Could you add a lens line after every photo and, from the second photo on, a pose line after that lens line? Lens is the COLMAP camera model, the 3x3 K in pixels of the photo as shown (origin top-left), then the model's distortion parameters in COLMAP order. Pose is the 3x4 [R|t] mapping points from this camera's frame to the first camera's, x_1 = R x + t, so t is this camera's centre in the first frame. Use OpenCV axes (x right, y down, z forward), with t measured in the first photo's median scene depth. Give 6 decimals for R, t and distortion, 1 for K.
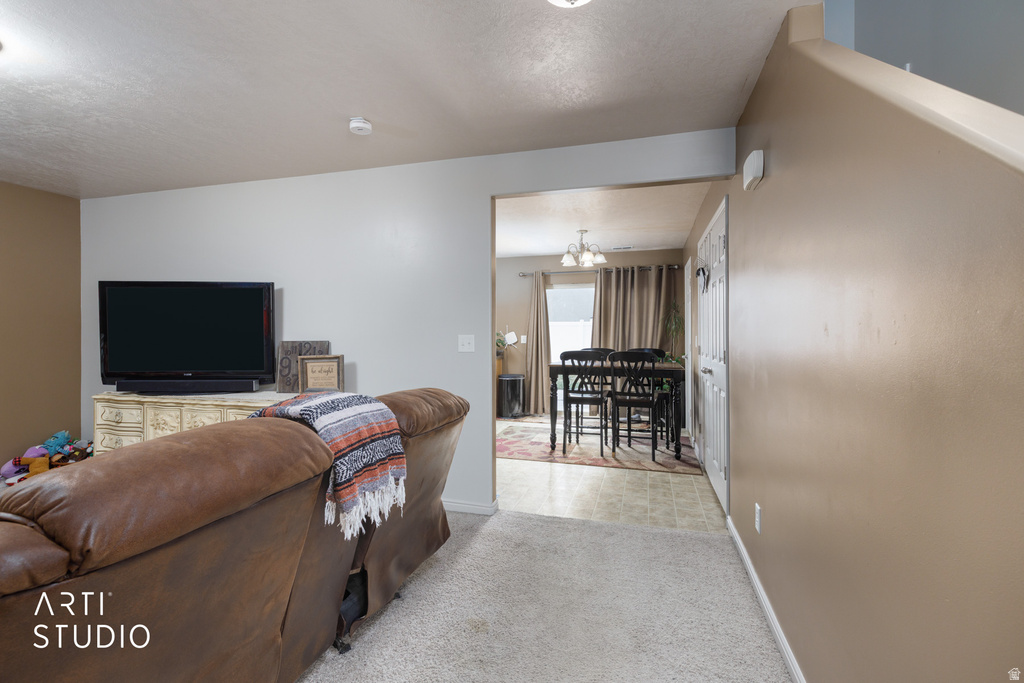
lens RADIAL K [[459.4, 0, 514.4], [0, 459.4, 328.5], [0, 0, 1]] dist [0.009888, -0.002507]
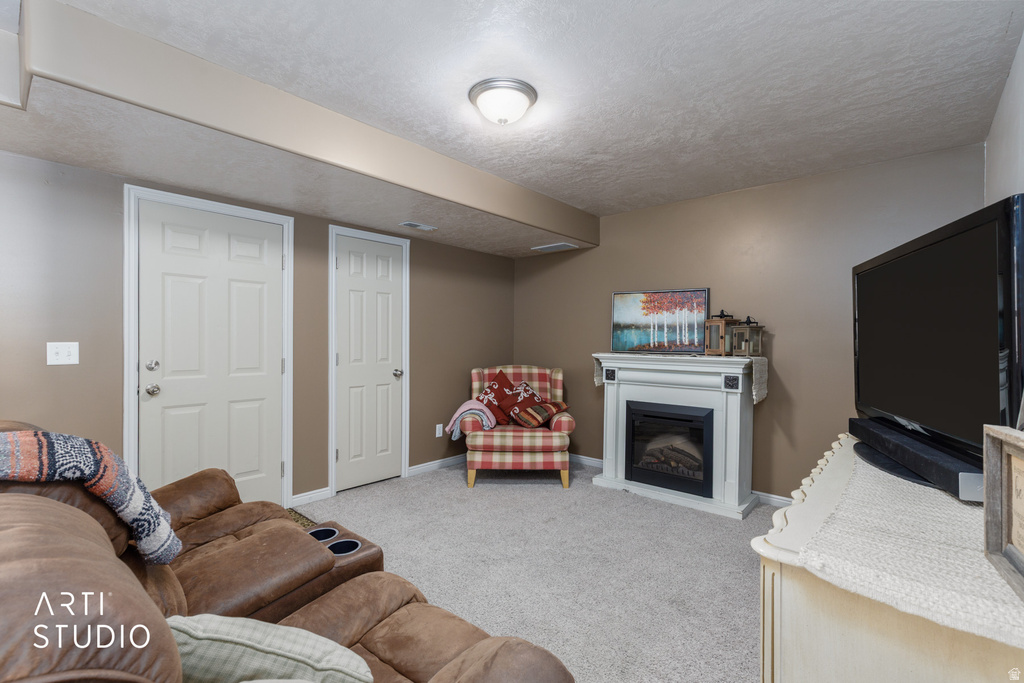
lens RADIAL K [[459.4, 0, 518.0], [0, 459.4, 341.9], [0, 0, 1]] dist [0.009888, -0.002507]
pose [[-0.415008, 0.001368, -0.909817, -0.072215], [-0.003809, 0.999987, 0.003241, 0.006227], [0.909810, 0.004810, -0.414998, 0.827778]]
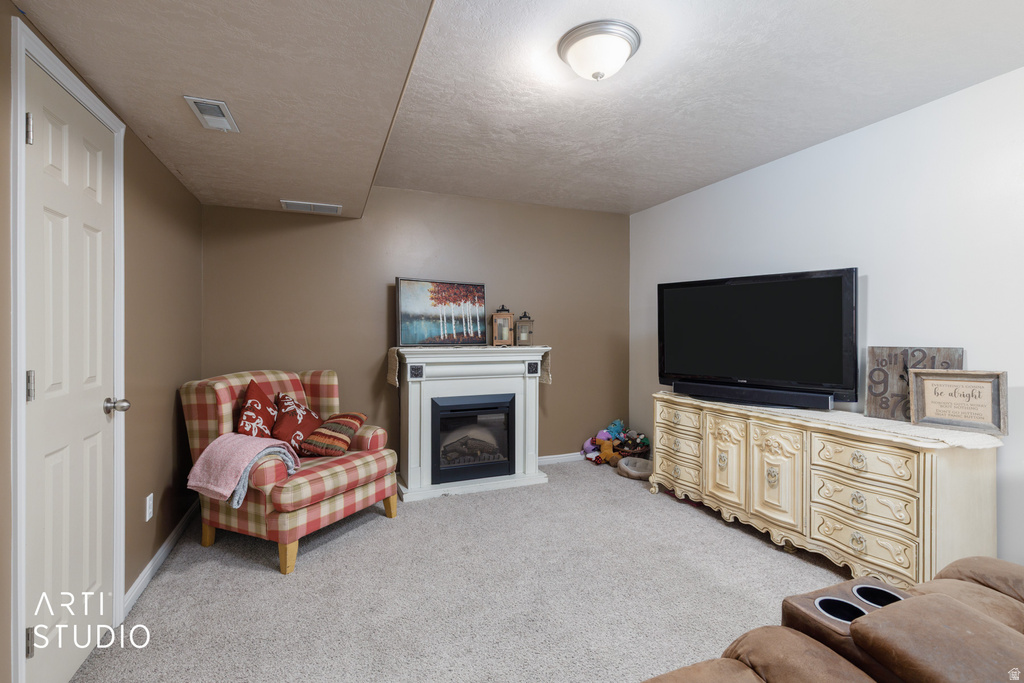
lens RADIAL K [[459.4, 0, 510.8], [0, 459.4, 333.5], [0, 0, 1]] dist [0.009888, -0.002507]
pose [[0.620209, 0.002503, -0.784433, -0.290353], [0.000710, 0.999993, 0.003752, 0.003542], [0.784437, -0.002885, 0.620202, 0.098340]]
